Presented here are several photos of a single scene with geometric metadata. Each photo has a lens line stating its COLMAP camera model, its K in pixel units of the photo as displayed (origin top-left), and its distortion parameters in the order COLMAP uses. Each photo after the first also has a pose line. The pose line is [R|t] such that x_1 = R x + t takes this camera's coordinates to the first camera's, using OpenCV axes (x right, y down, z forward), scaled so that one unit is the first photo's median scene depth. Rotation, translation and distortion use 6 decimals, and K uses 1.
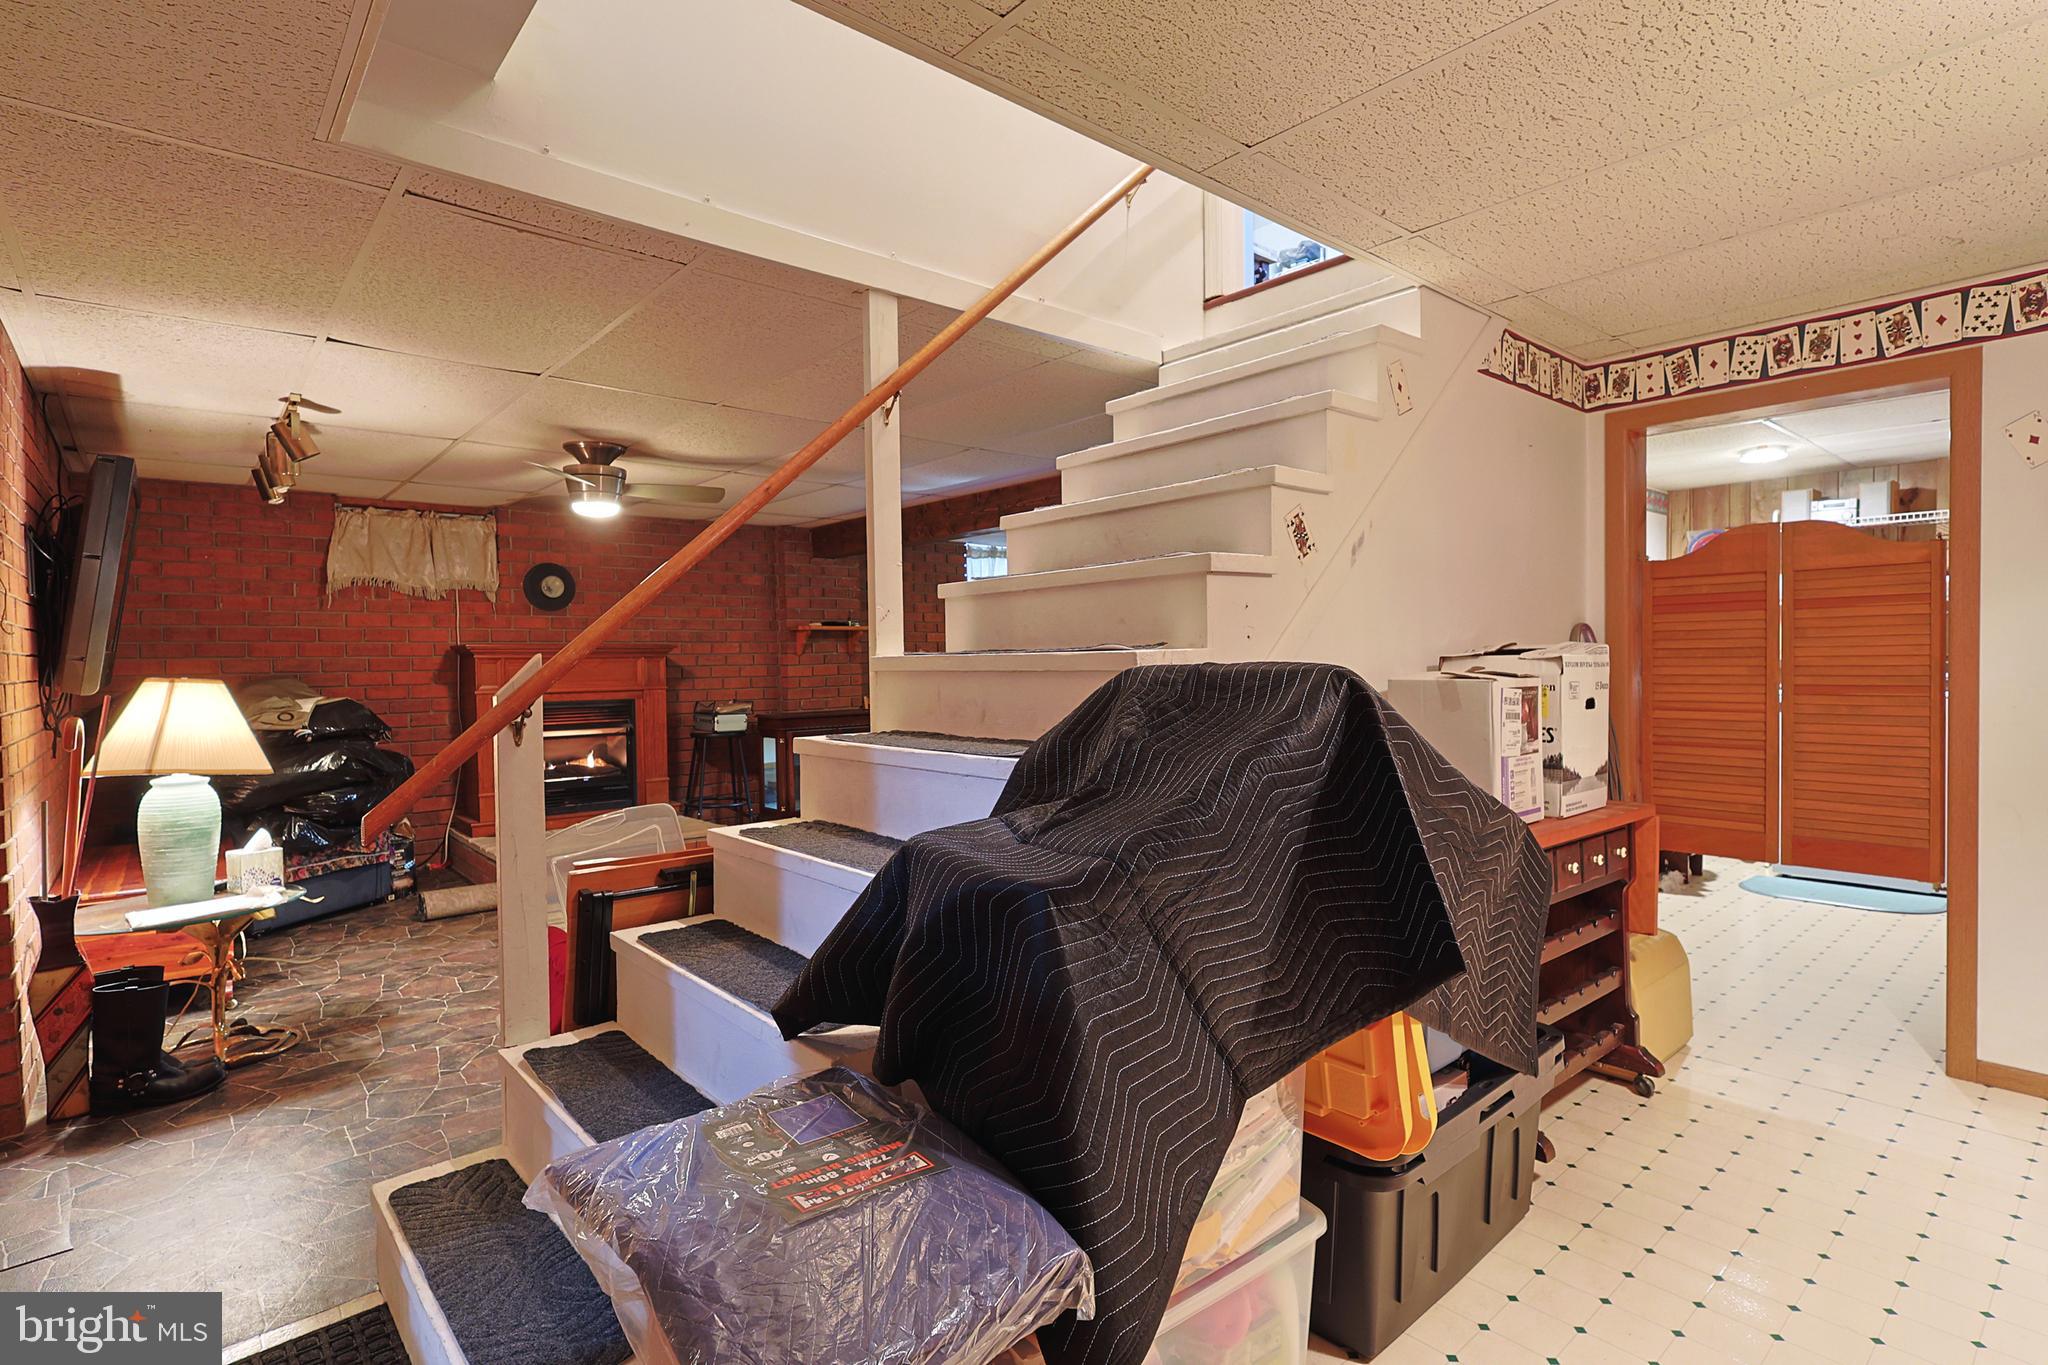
lens RADIAL K [[1000.4, 0, 1030.0], [0, 1000.4, 681.7], [0, 0, 1]] dist [-0.000005, 0.000983]
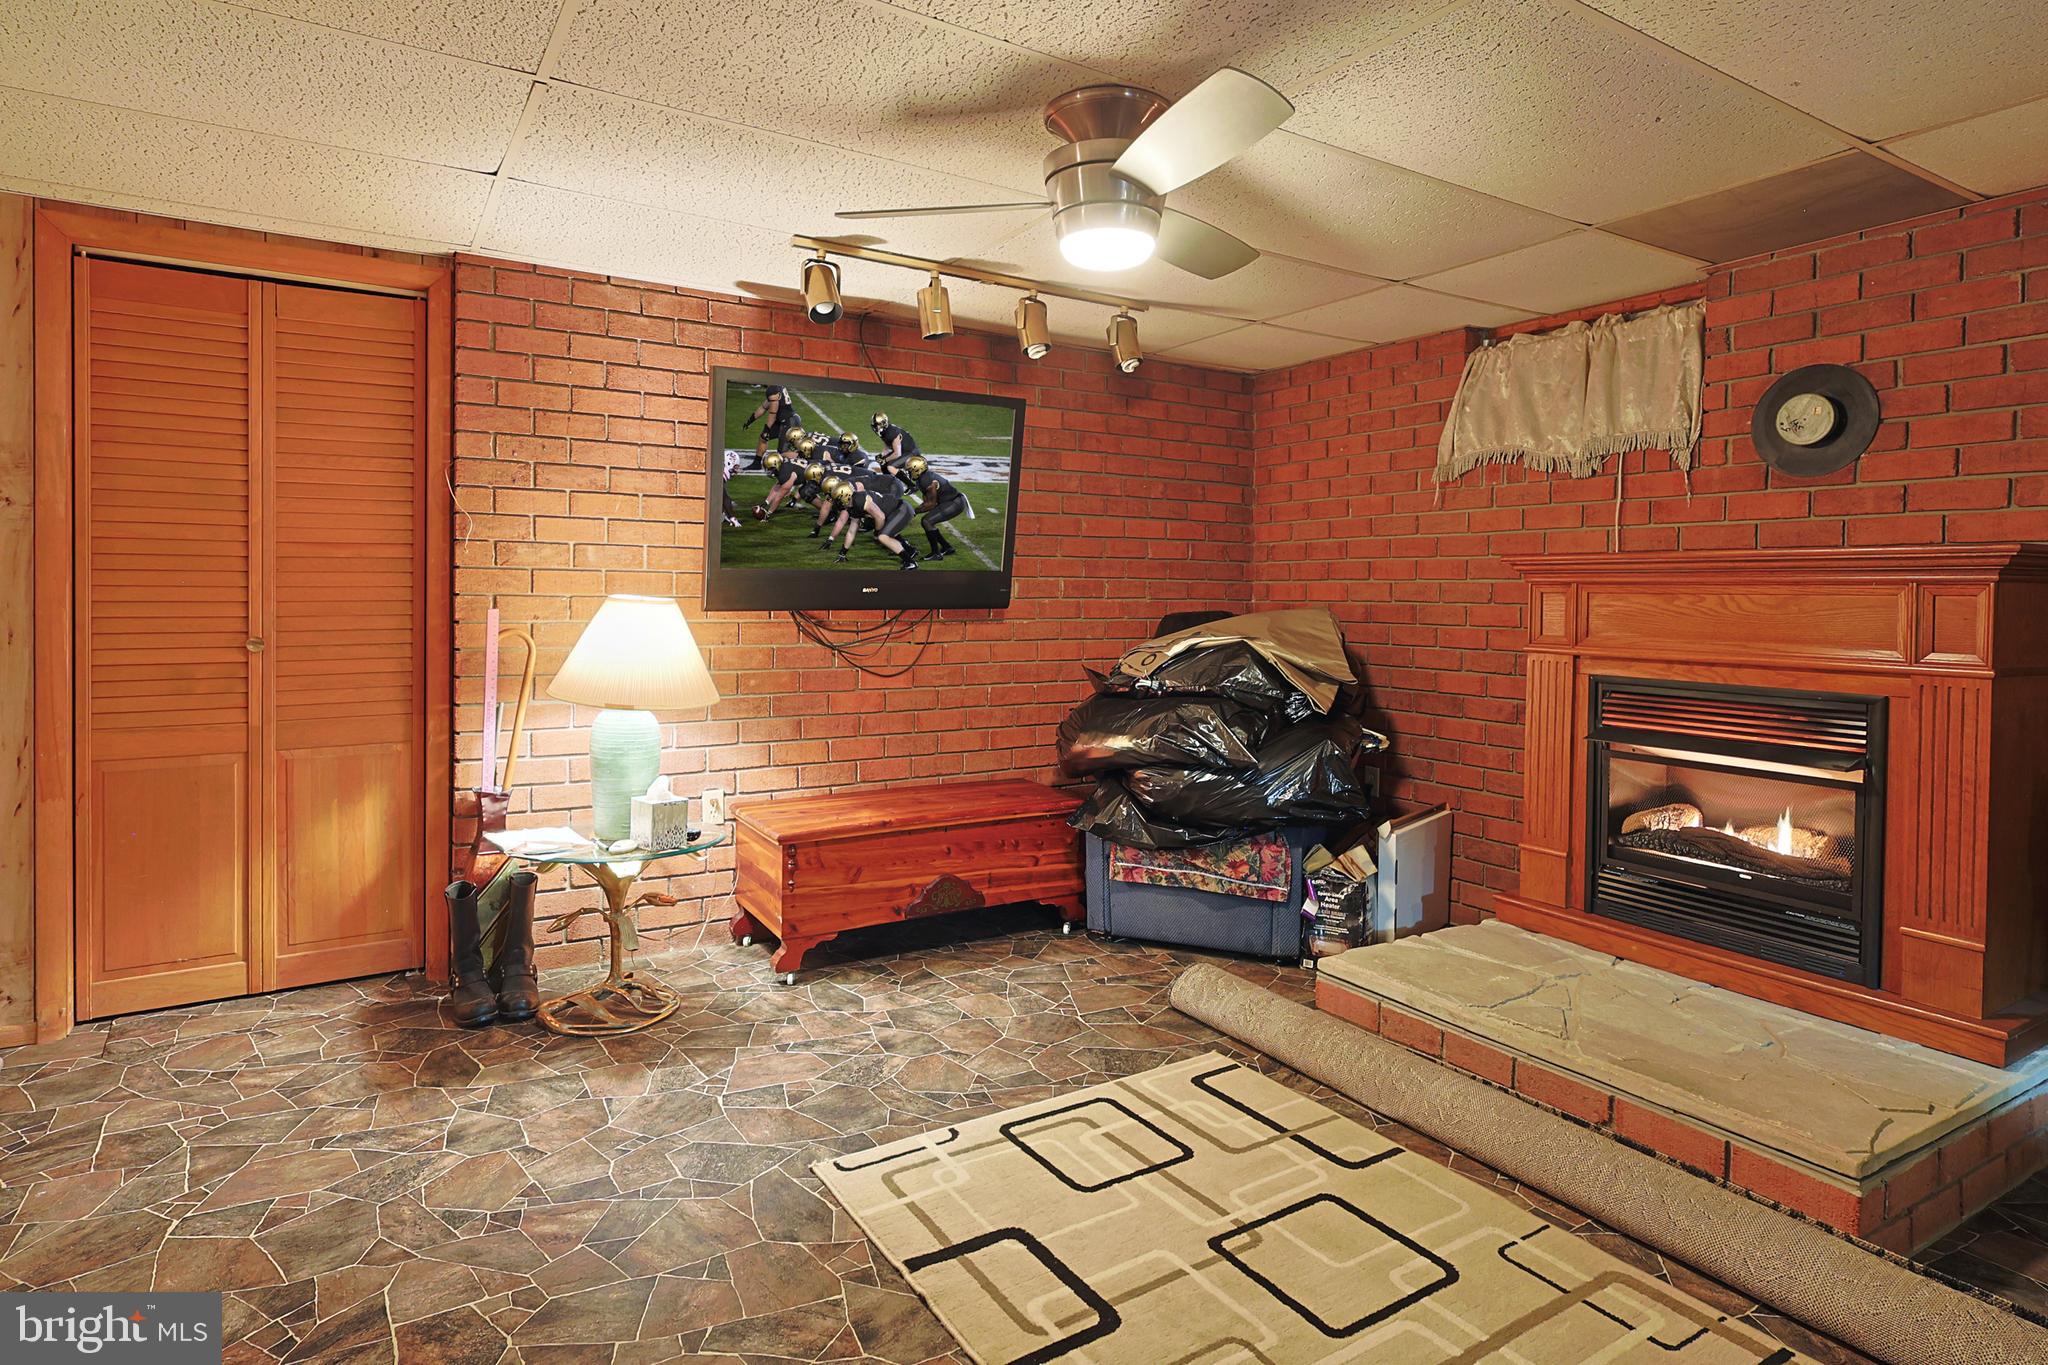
lens RADIAL K [[1109.7, 0, 1017.3], [0, 1109.7, 610.0], [0, 0, 1]] dist [-0.000135, 0.000071]
pose [[-0.165577, 0.026468, -0.985842, 0.106108], [-0.032479, 0.998951, 0.032275, -0.032803], [0.985662, 0.037364, -0.164543, 1.451286]]
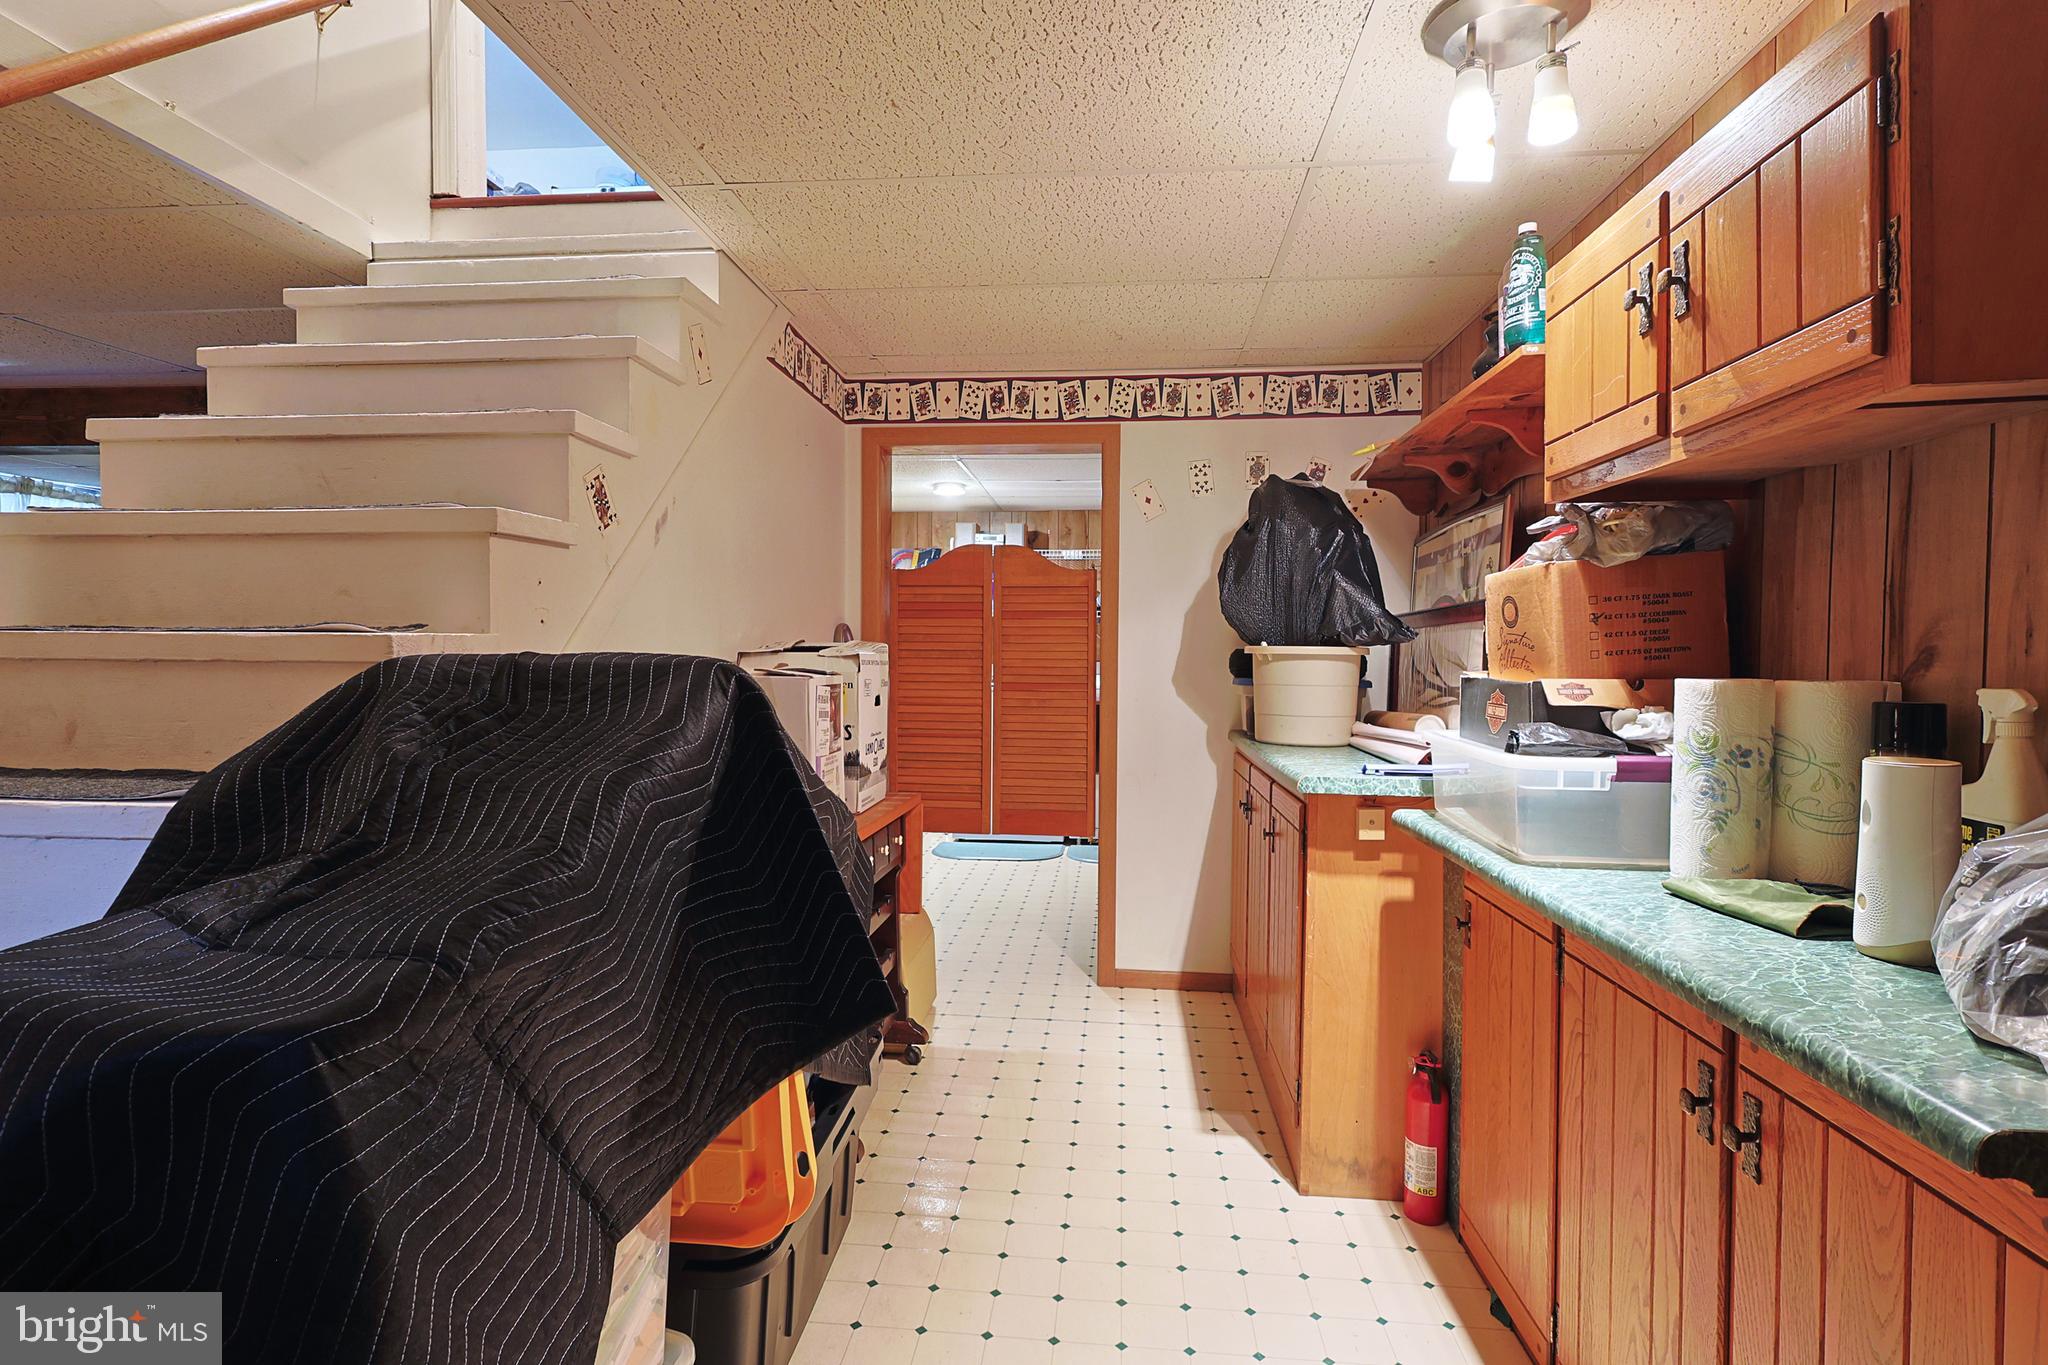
lens RADIAL K [[1000.4, 0, 1030.0], [0, 1000.4, 681.7], [0, 0, 1]] dist [-0.000005, 0.000983]
pose [[0.723916, 0.000770, 0.689888, -0.032617], [-0.002561, 0.999995, 0.001572, 0.000295], [-0.689884, -0.002905, 0.723914, 0.115582]]
